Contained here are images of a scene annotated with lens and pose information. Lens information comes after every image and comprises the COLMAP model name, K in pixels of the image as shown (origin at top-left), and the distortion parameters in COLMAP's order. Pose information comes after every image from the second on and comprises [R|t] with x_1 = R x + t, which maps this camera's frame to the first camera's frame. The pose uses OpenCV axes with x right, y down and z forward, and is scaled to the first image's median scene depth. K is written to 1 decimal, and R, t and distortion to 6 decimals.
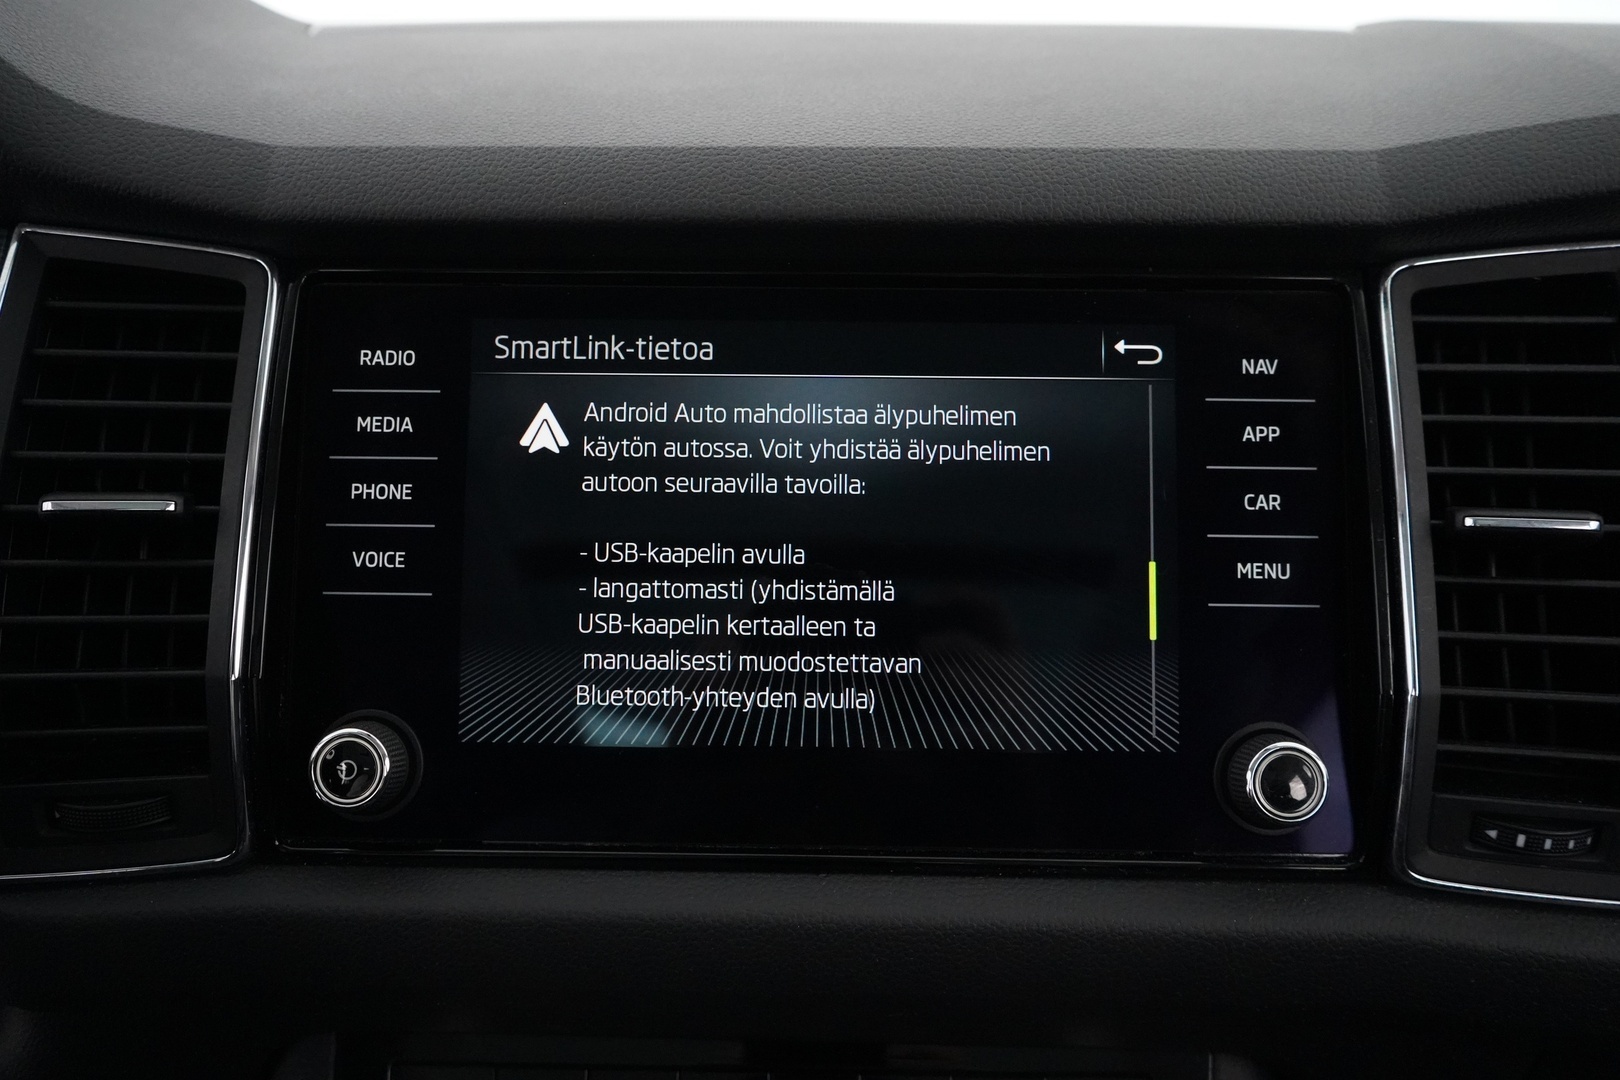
lens RADIAL K [[1269.6, 0, 810.0], [0, 1269.6, 540.0], [0, 0, 1]] dist [-0.042731, 0.046722]
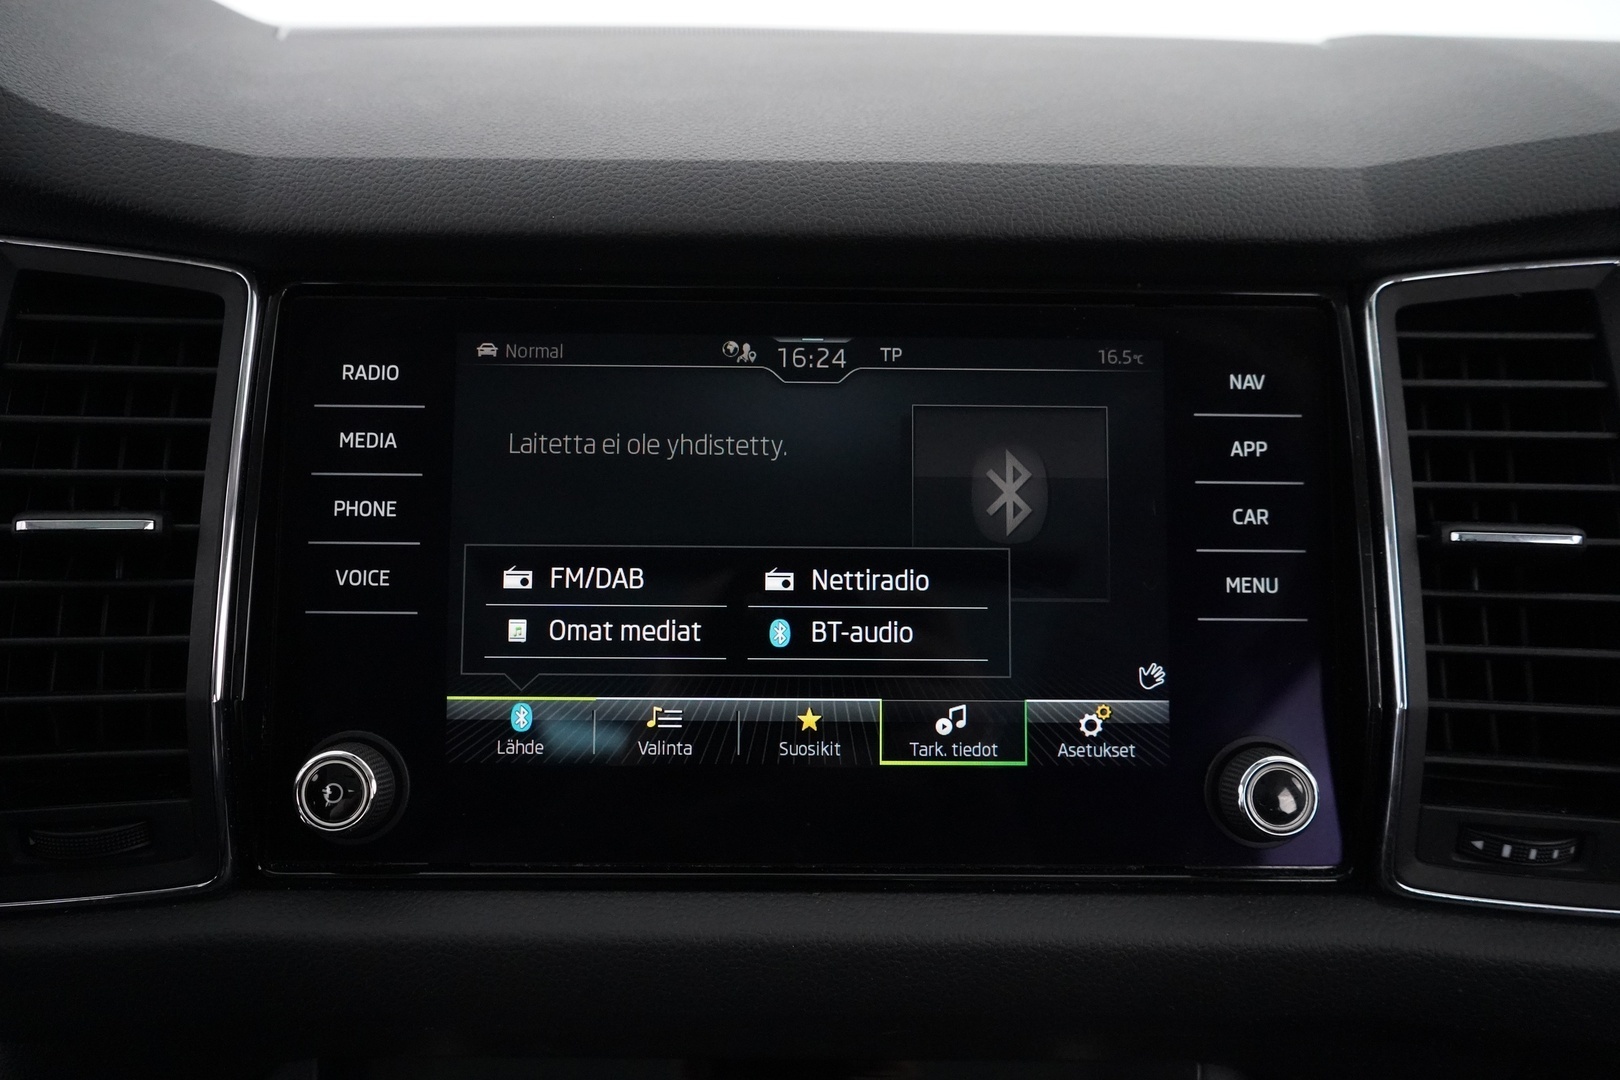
lens RADIAL K [[1269.6, 0, 810.0], [0, 1269.6, 540.0], [0, 0, 1]] dist [-0.042731, 0.046722]
pose [[0.999452, -0.003653, 0.032890, -0.025999], [0.003685, 0.999993, -0.000887, -0.011972], [-0.032886, 0.001007, 0.999459, 0.005880]]
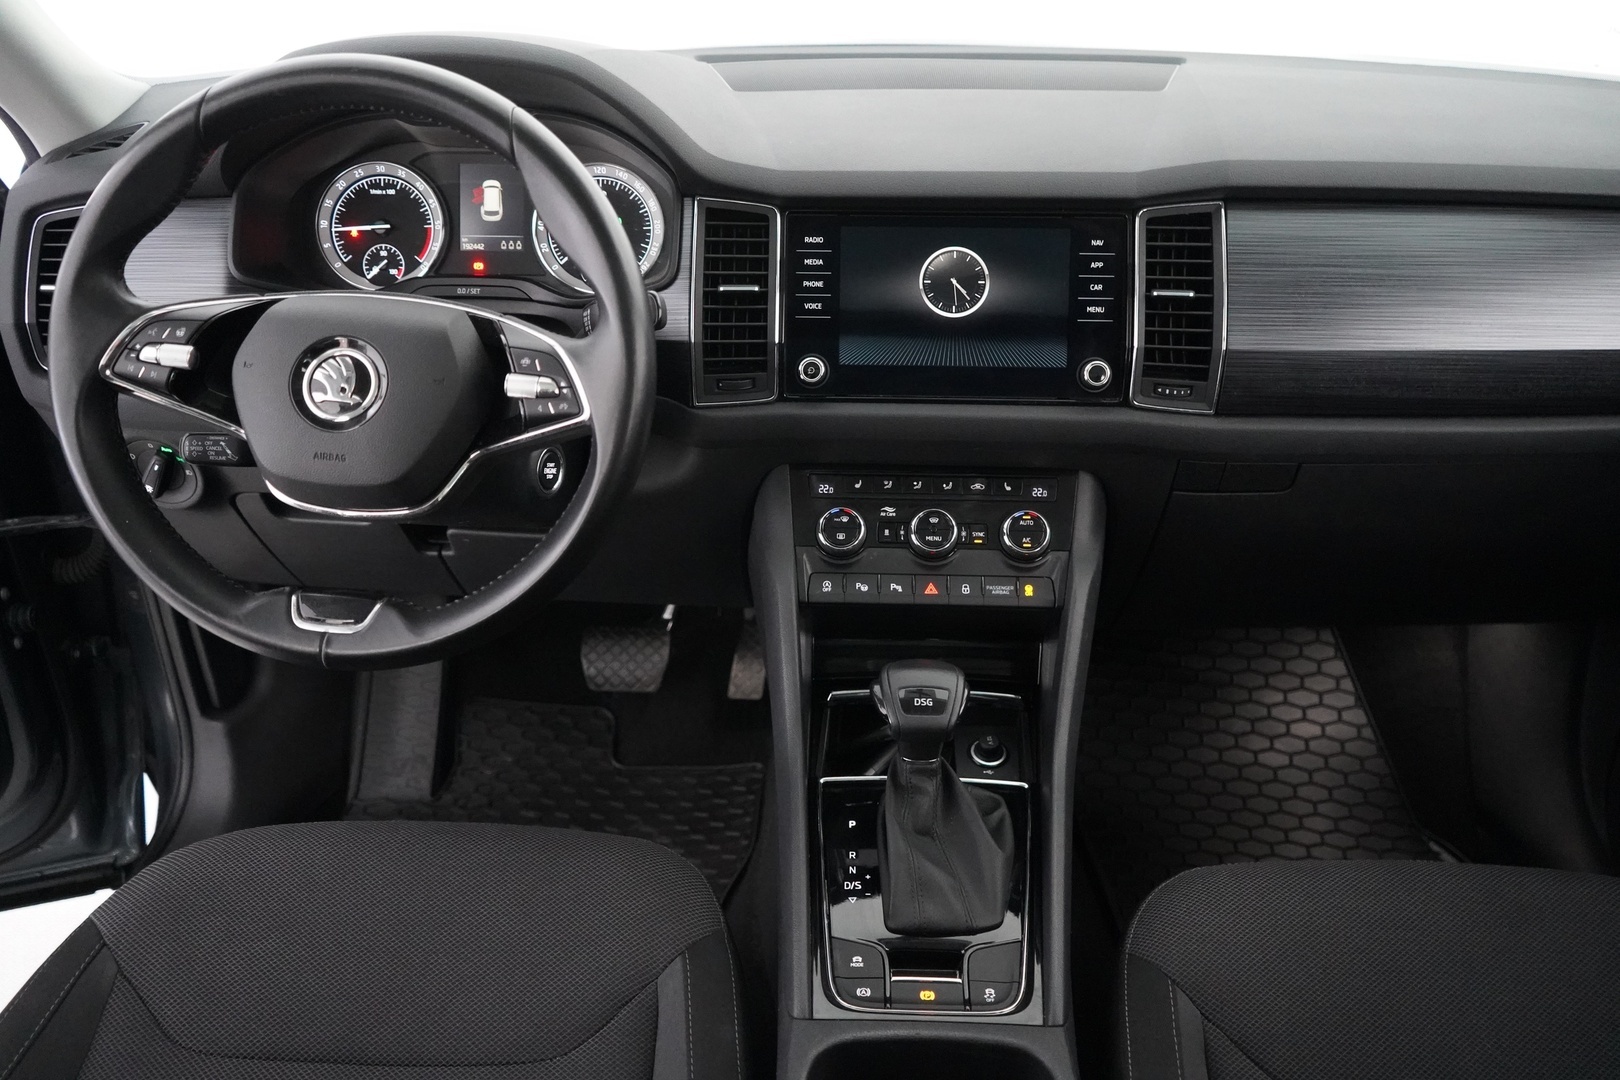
lens RADIAL K [[1269.6, 0, 810.0], [0, 1269.6, 540.0], [0, 0, 1]] dist [-0.042731, 0.046722]
pose [[0.999746, 0.002560, -0.022401, -0.281537], [0.001273, 0.985542, 0.169426, 0.055562], [0.022511, -0.169411, 0.985288, -2.230417]]
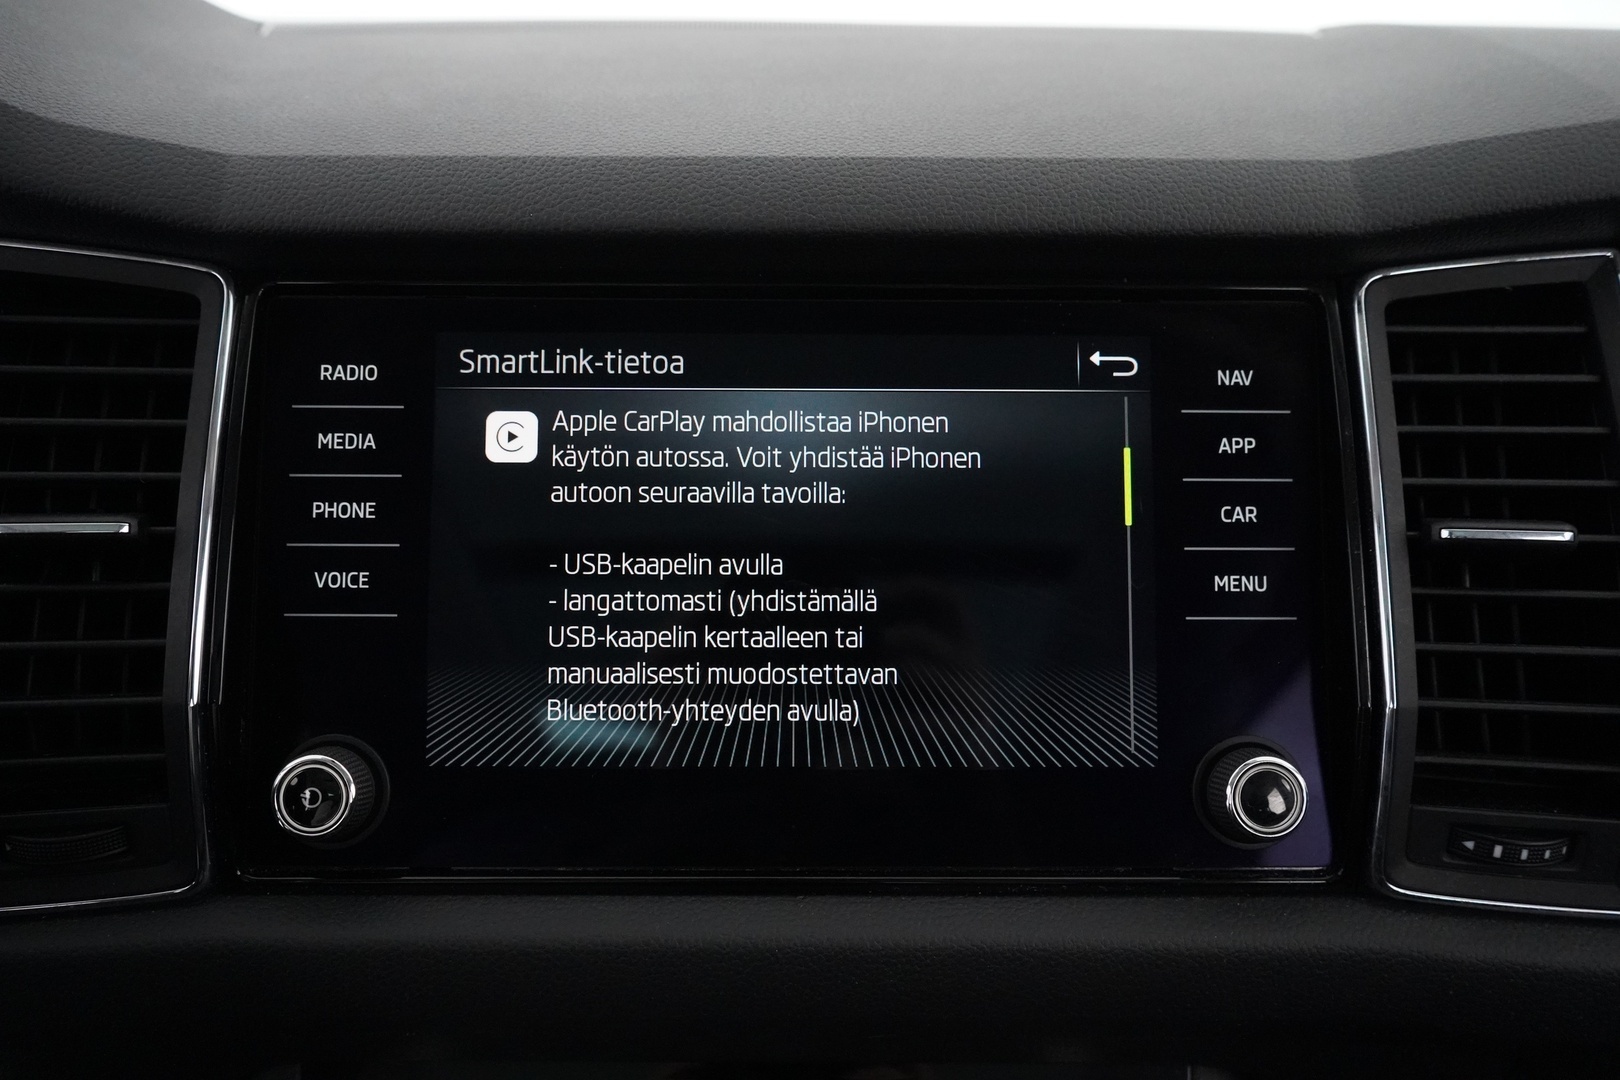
lens RADIAL K [[1269.6, 0, 810.0], [0, 1269.6, 540.0], [0, 0, 1]] dist [-0.042731, 0.046722]
pose [[0.999498, -0.008317, 0.030572, -0.010039], [0.008219, 0.999961, 0.003341, -0.015910], [-0.030599, -0.003088, 0.999527, 0.015820]]
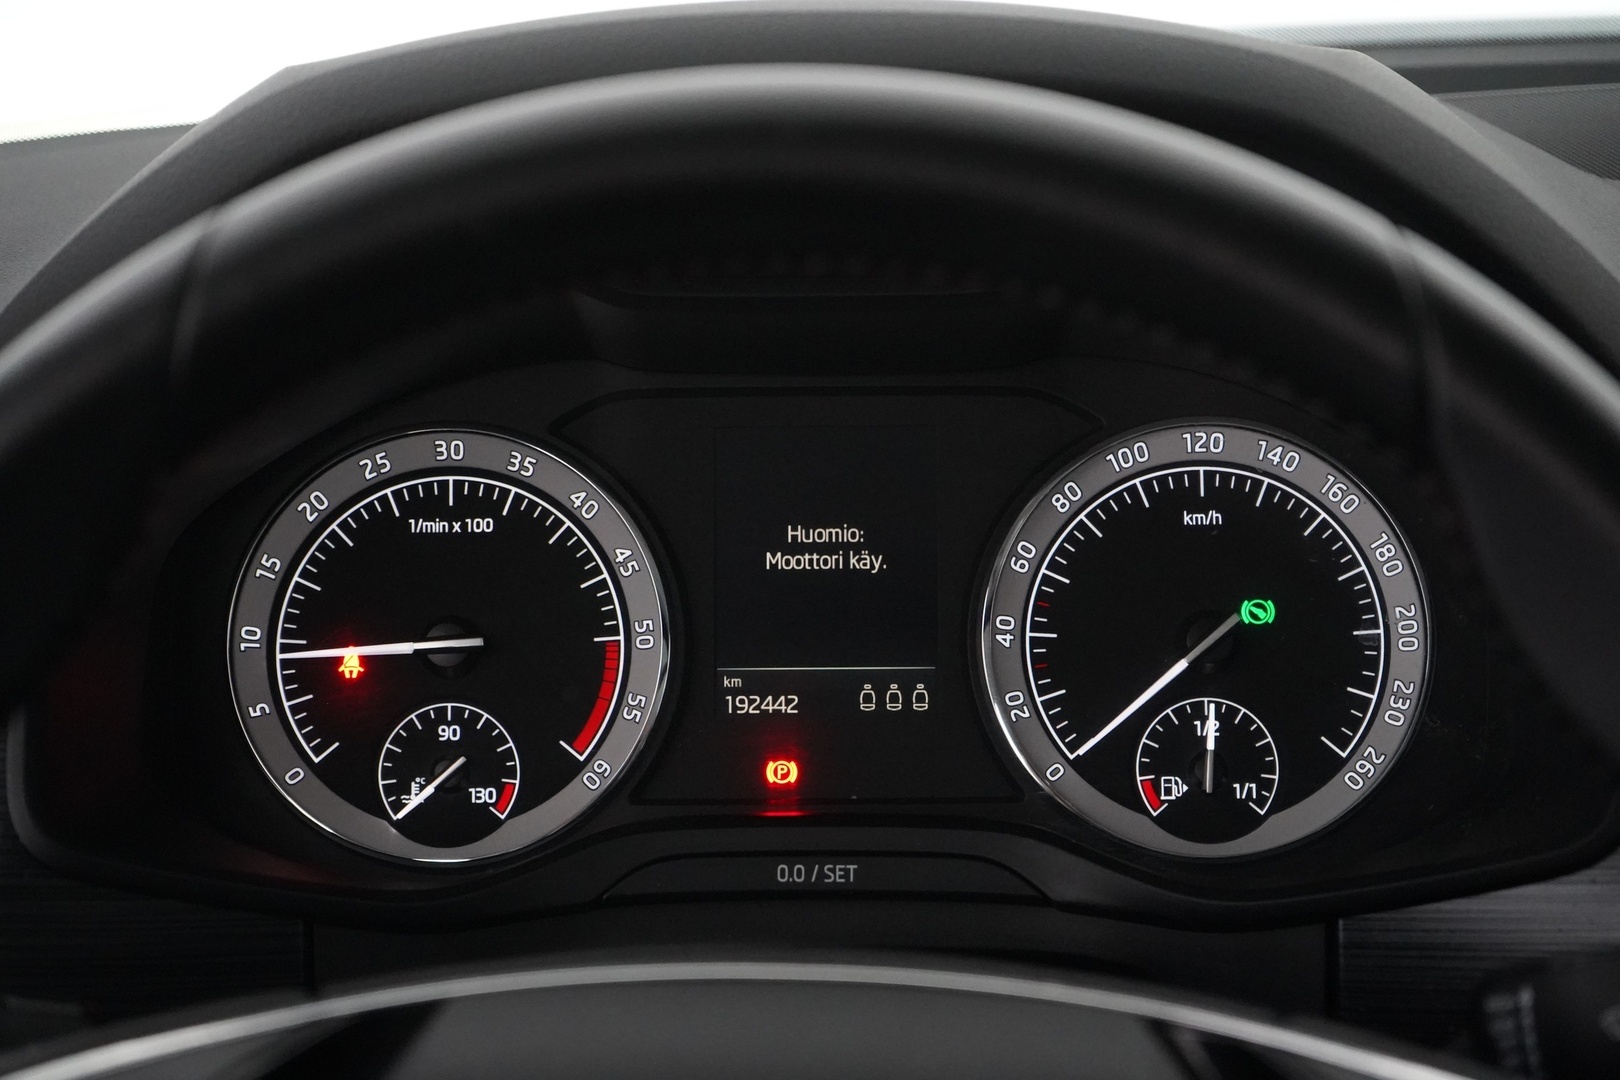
lens RADIAL K [[3159.3, 0, 810.0], [0, 3159.3, 540.0], [0, 0, 1]] dist [-0.007640, -0.121916]
pose [[0.999642, -0.023610, -0.012580, -1.217444], [0.022891, 0.998249, -0.054552, -0.145338], [0.013846, 0.054245, 0.998432, -1.206388]]
